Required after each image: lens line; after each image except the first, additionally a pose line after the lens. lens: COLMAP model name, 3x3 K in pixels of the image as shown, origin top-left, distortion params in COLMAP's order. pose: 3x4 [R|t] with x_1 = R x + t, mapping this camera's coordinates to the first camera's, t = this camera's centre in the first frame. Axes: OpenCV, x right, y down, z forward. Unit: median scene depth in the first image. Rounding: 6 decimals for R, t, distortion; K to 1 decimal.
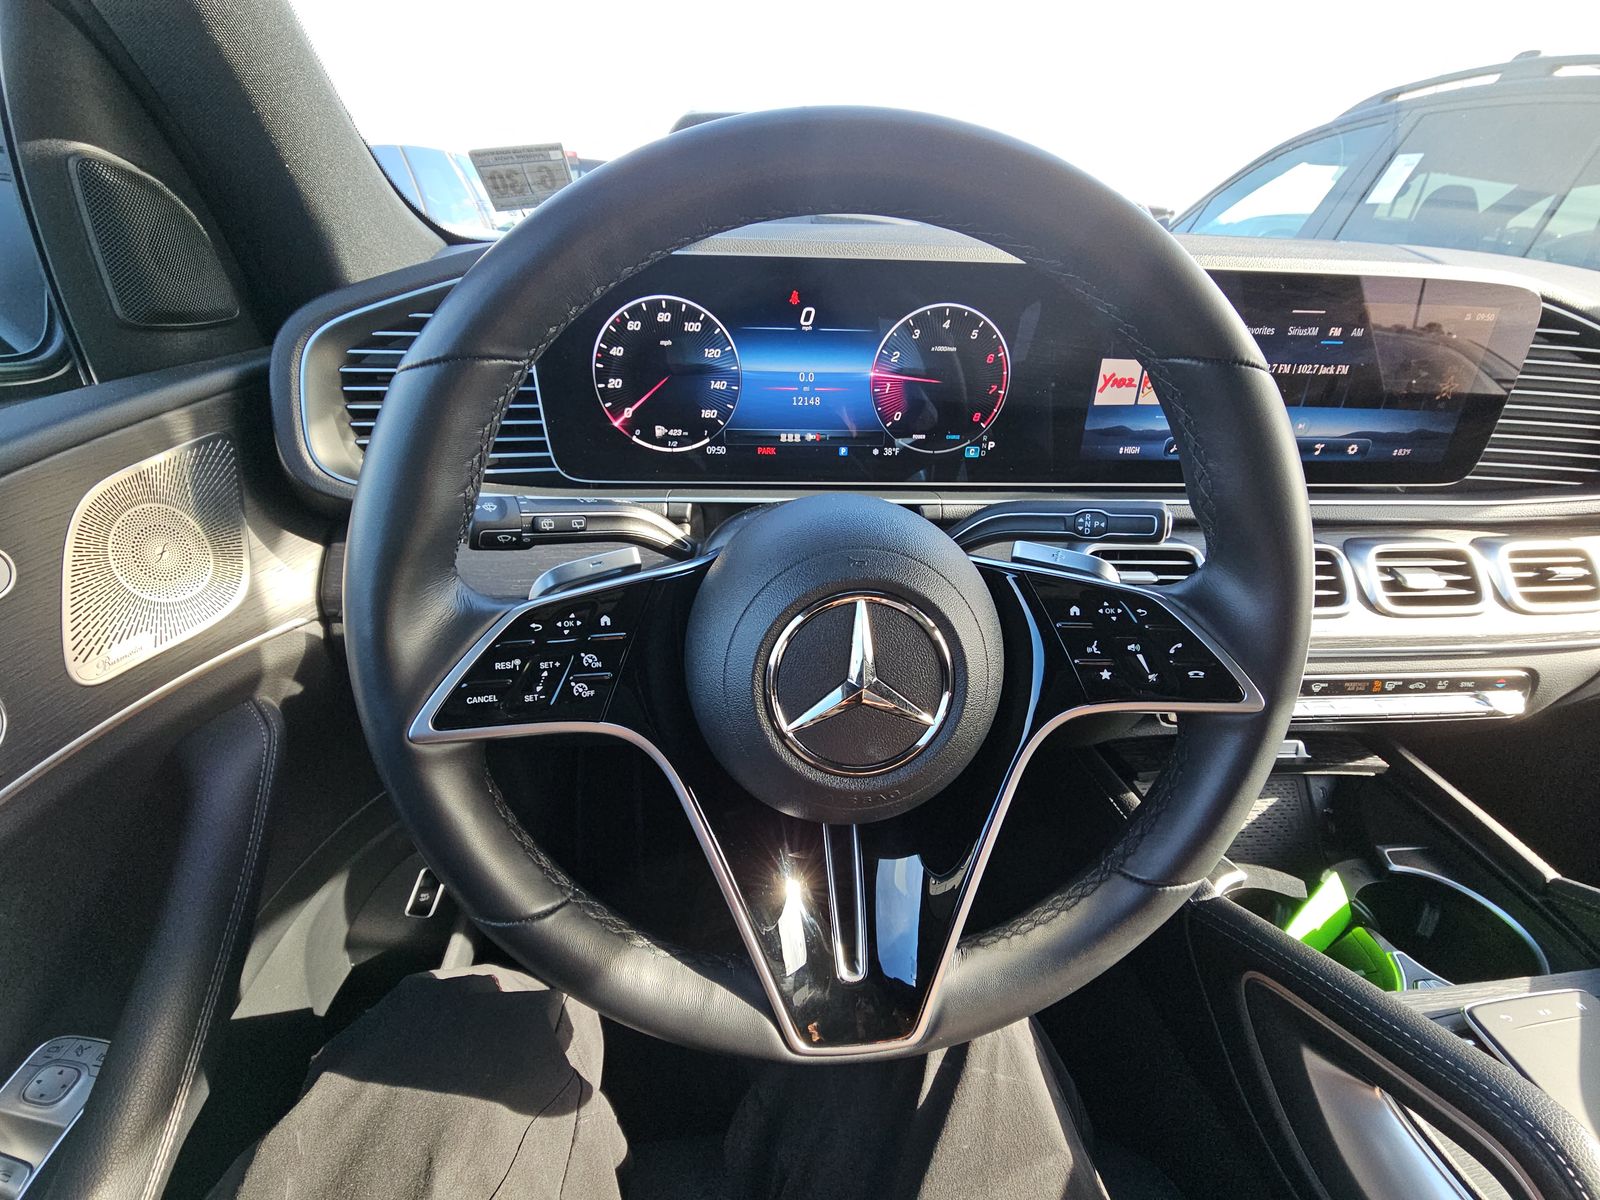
lens RADIAL K [[638.8, 0, 799.7], [0, 638.8, 597.2], [0, 0, 1]] dist [0.006273, -0.003092]
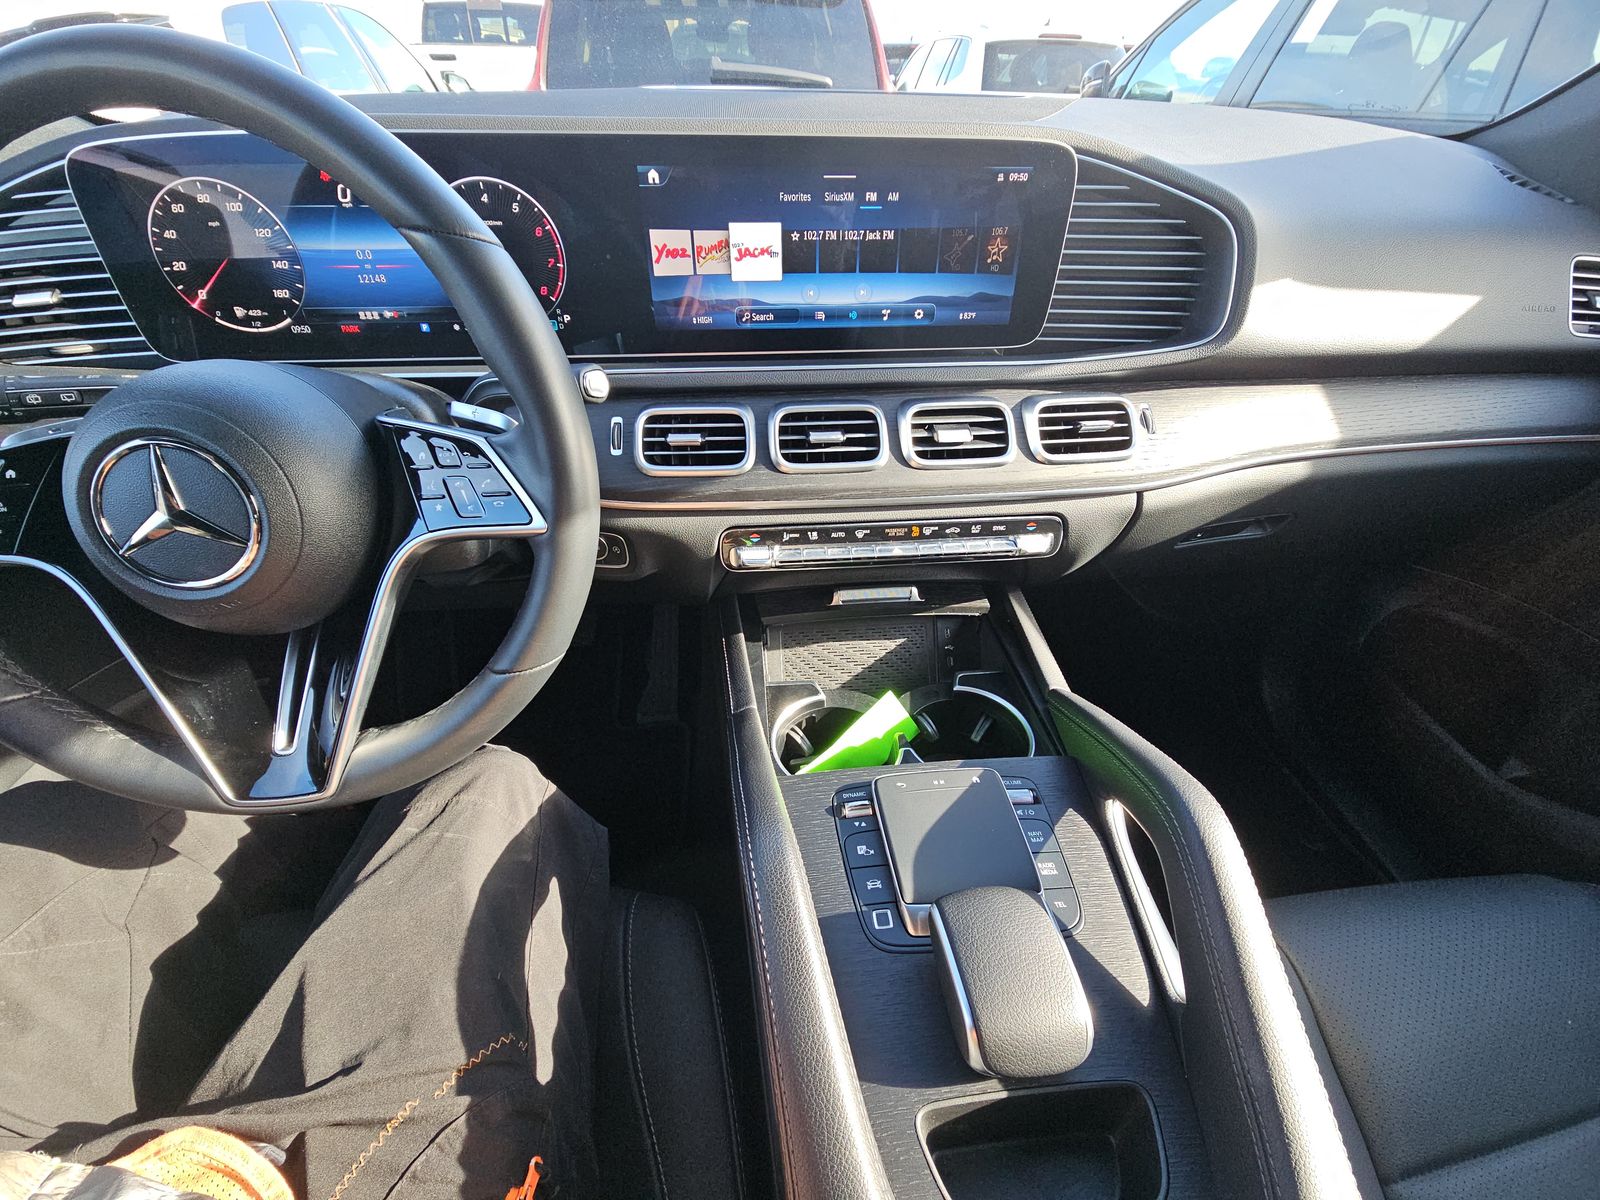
lens RADIAL K [[638.8, 0, 814.7], [0, 638.8, 594.8], [0, 0, 1]] dist [0.006273, -0.003092]
pose [[0.999607, -0.028006, 0.001424, 0.730887], [0.027481, 0.988443, 0.149079, 0.076759], [-0.005582, -0.148982, 0.988824, -0.144825]]
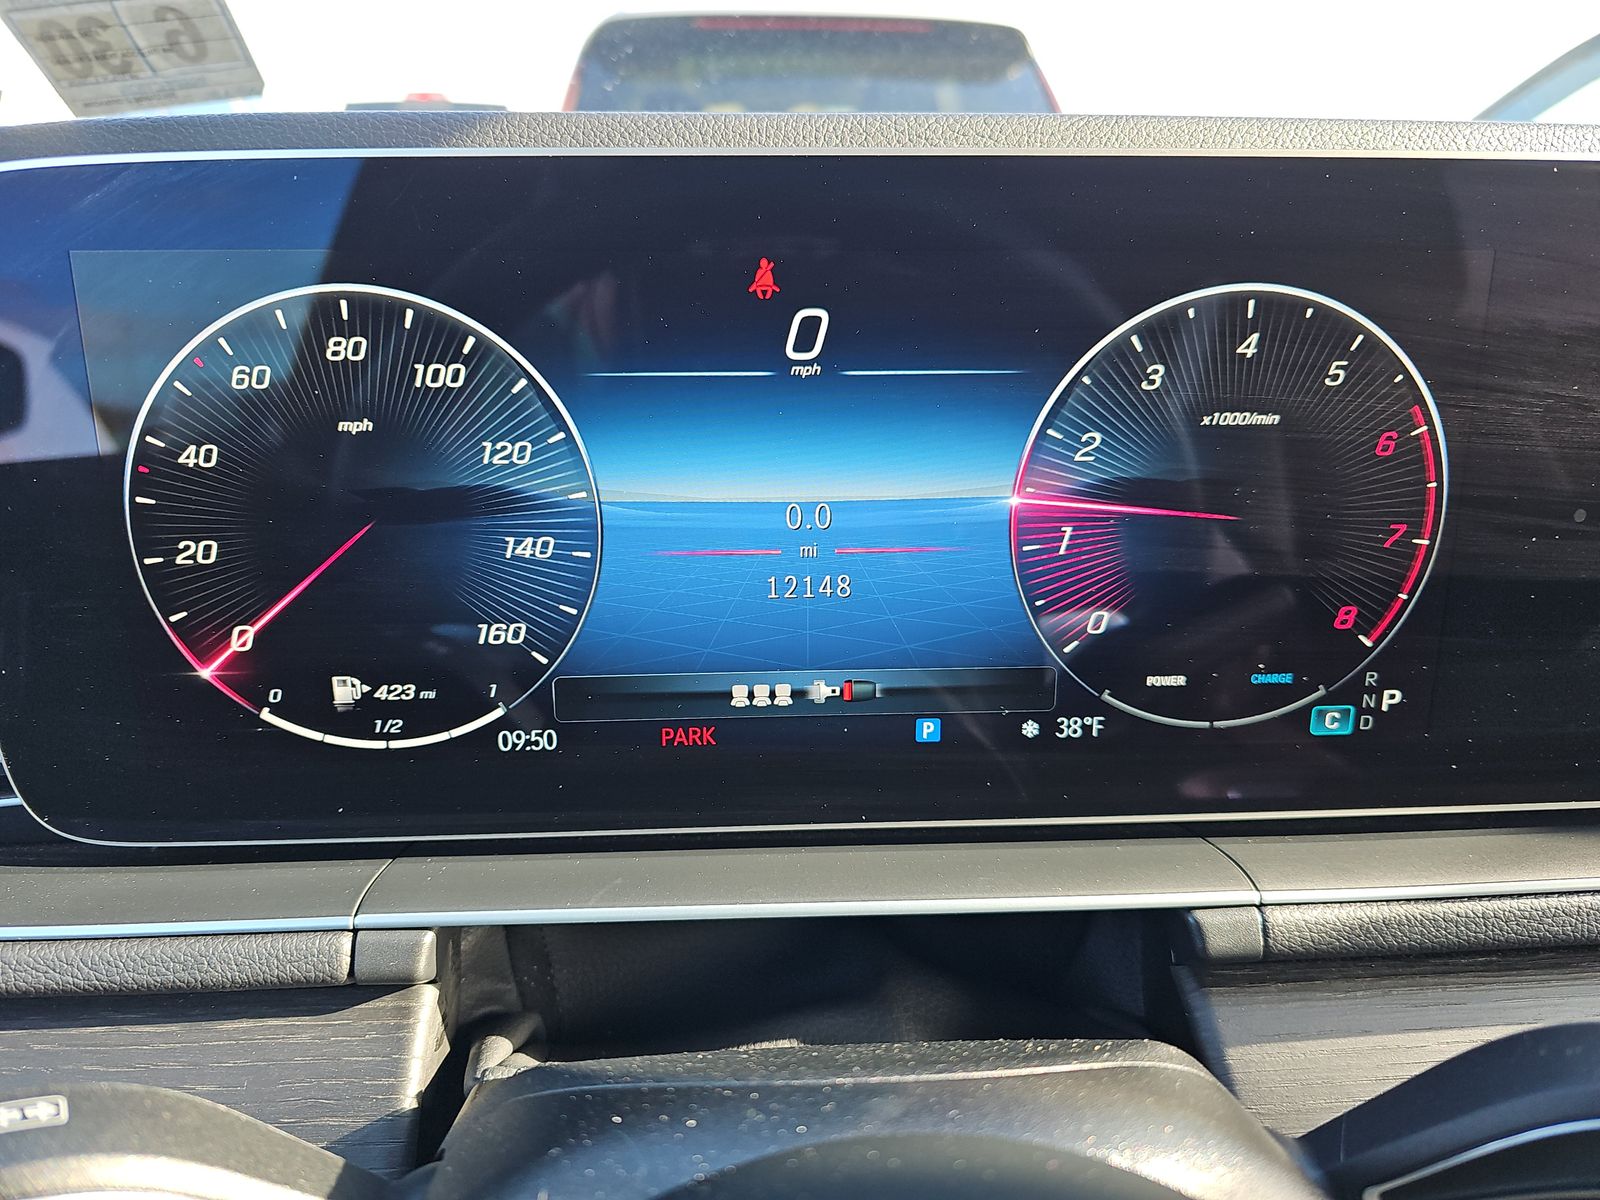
lens RADIAL K [[1019.8, 0, 784.1], [0, 1019.8, 594.0], [0, 0, 1]] dist [0.007601, -0.007255]
pose [[0.999495, -0.020212, -0.024529, 0.010303], [0.016116, 0.987469, -0.156989, -0.222403], [0.027395, 0.156515, 0.987296, 0.497608]]
